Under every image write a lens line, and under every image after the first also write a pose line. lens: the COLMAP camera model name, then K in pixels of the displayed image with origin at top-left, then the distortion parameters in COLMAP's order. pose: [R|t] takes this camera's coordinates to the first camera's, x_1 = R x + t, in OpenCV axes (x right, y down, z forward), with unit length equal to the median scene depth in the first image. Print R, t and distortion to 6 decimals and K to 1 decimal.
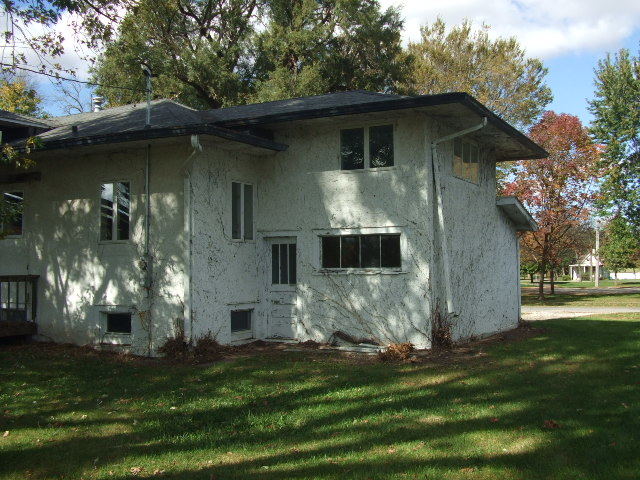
lens RADIAL K [[738.9, 0, 319.9], [0, 738.9, 224.4], [0, 0, 1]] dist [-0.013826, 0.010306]
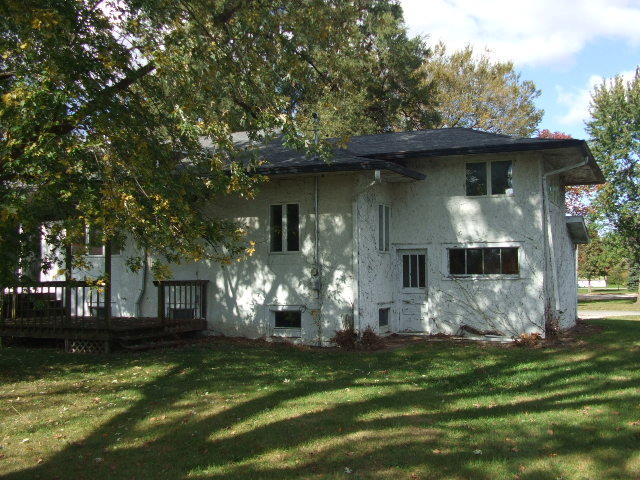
lens RADIAL K [[748.3, 0, 320.0], [0, 748.3, 240.0], [0, 0, 1]] dist [0.004121, 0.013852]
pose [[0.997691, 0.003393, 0.067827, -0.301461], [-0.004148, 0.999931, 0.011001, -0.012091], [-0.067785, -0.011257, 0.997636, -0.236802]]
